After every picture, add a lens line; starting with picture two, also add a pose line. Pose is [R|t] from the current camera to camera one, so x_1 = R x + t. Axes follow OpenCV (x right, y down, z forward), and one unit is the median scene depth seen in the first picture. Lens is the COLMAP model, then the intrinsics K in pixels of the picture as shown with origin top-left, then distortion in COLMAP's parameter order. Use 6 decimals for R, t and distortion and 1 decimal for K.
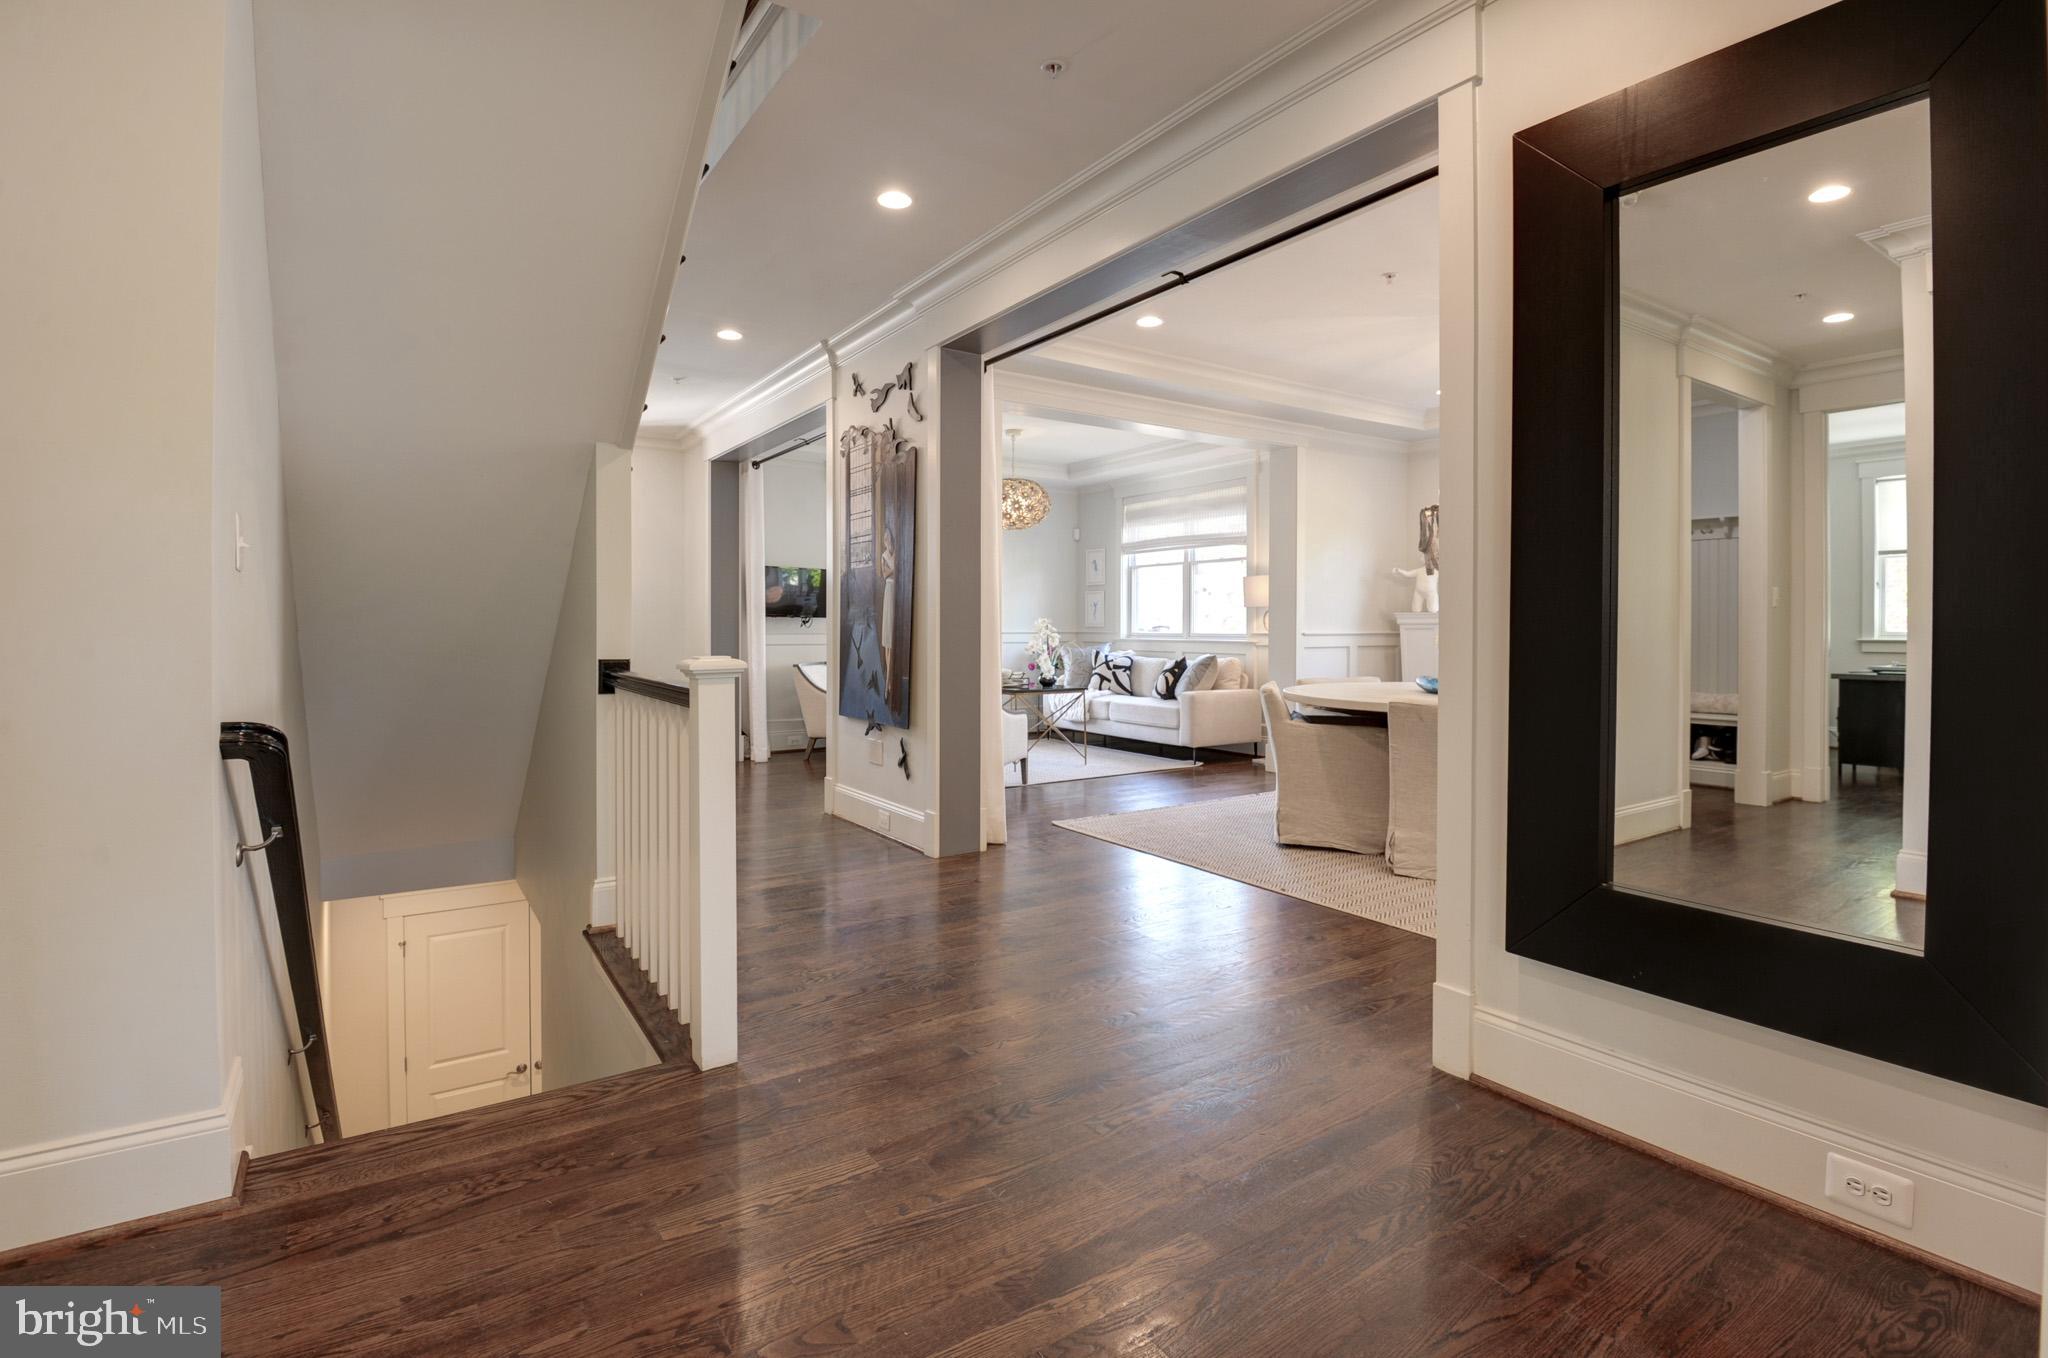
lens RADIAL K [[994.6, 0, 1032.1], [0, 994.6, 629.1], [0, 0, 1]] dist [-0.008957, -0.009258]
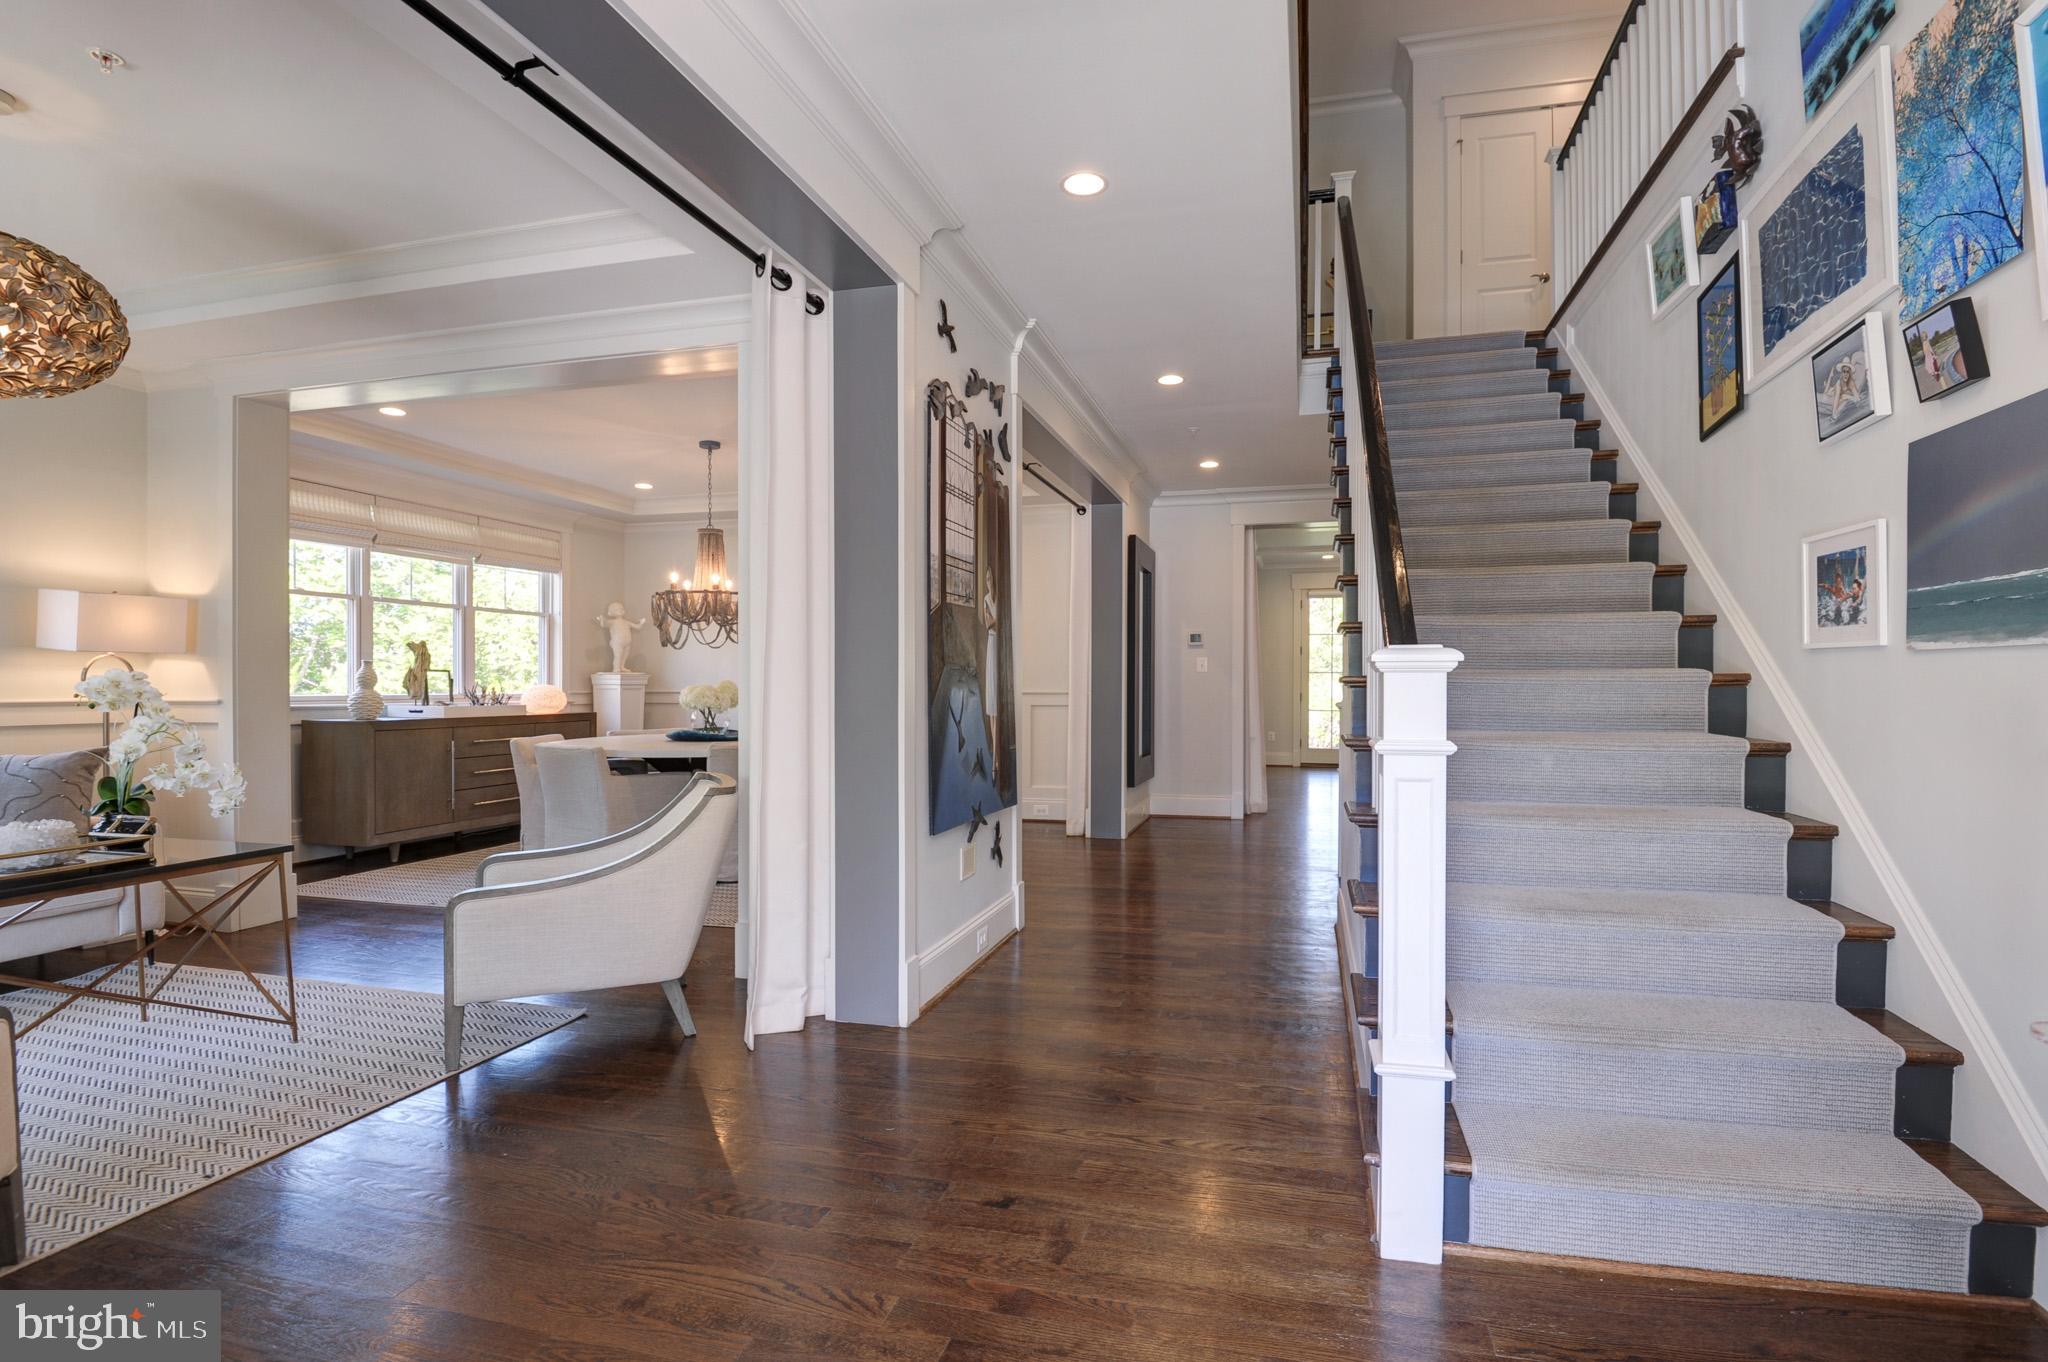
lens RADIAL K [[994.6, 0, 1090.9], [0, 994.6, 695.3], [0, 0, 1]] dist [-0.008957, -0.009258]
pose [[-0.674425, -0.009563, 0.738281, -0.496180], [0.001159, 0.999901, 0.014011, -0.005848], [-0.738342, 0.010305, -0.674348, 0.933566]]
